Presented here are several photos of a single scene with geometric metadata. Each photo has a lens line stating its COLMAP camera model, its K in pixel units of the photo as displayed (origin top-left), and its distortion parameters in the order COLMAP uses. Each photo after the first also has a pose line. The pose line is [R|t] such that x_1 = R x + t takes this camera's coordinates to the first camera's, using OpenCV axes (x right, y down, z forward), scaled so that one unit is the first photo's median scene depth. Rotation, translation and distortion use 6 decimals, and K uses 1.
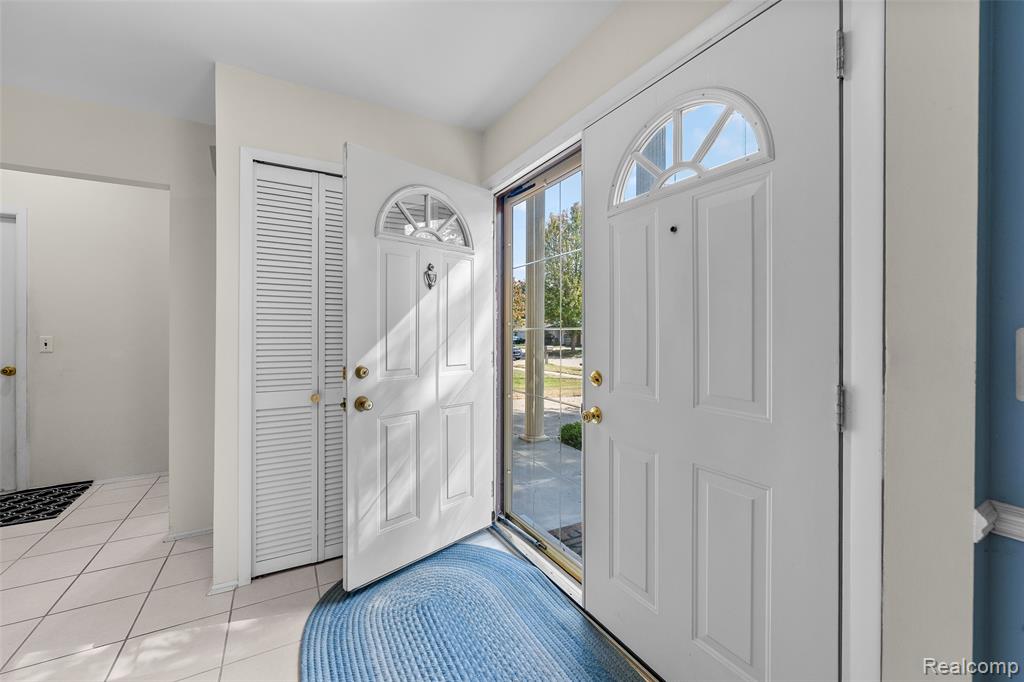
lens RADIAL K [[408.0, 0, 511.5], [0, 408.0, 334.8], [0, 0, 1]] dist [-0.000381, 0.000163]
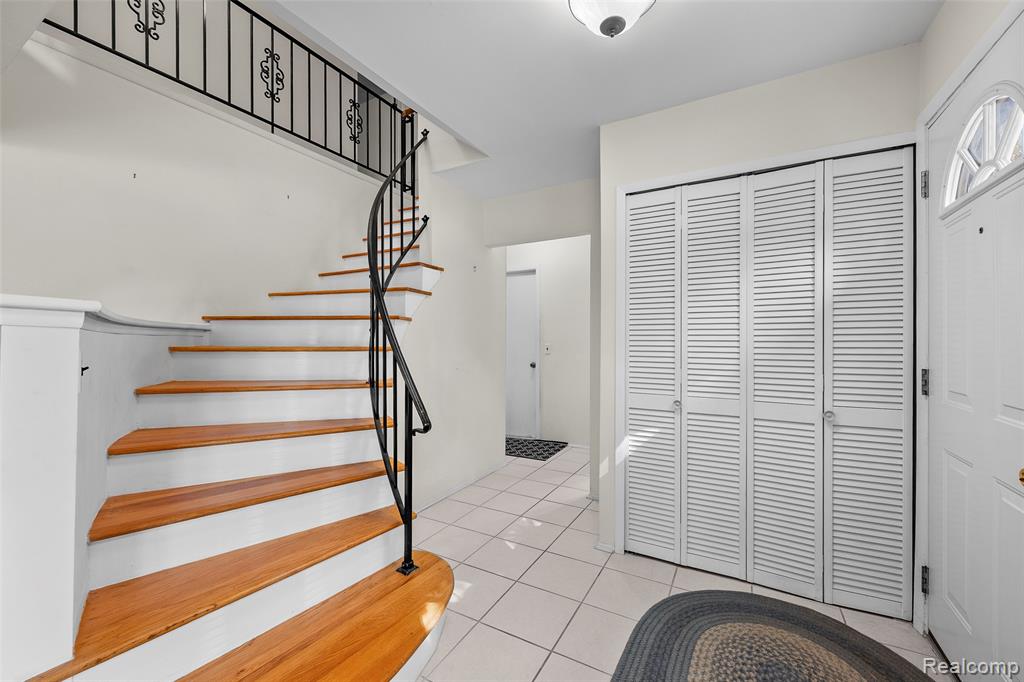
lens RADIAL K [[408.0, 0, 513.5], [0, 408.0, 342.7], [0, 0, 1]] dist [-0.000381, 0.000163]
pose [[0.526466, 0.001443, -0.850195, 0.177695], [-0.003335, 0.999994, -0.000368, 0.000351], [0.850190, 0.003029, 0.526467, 0.100170]]
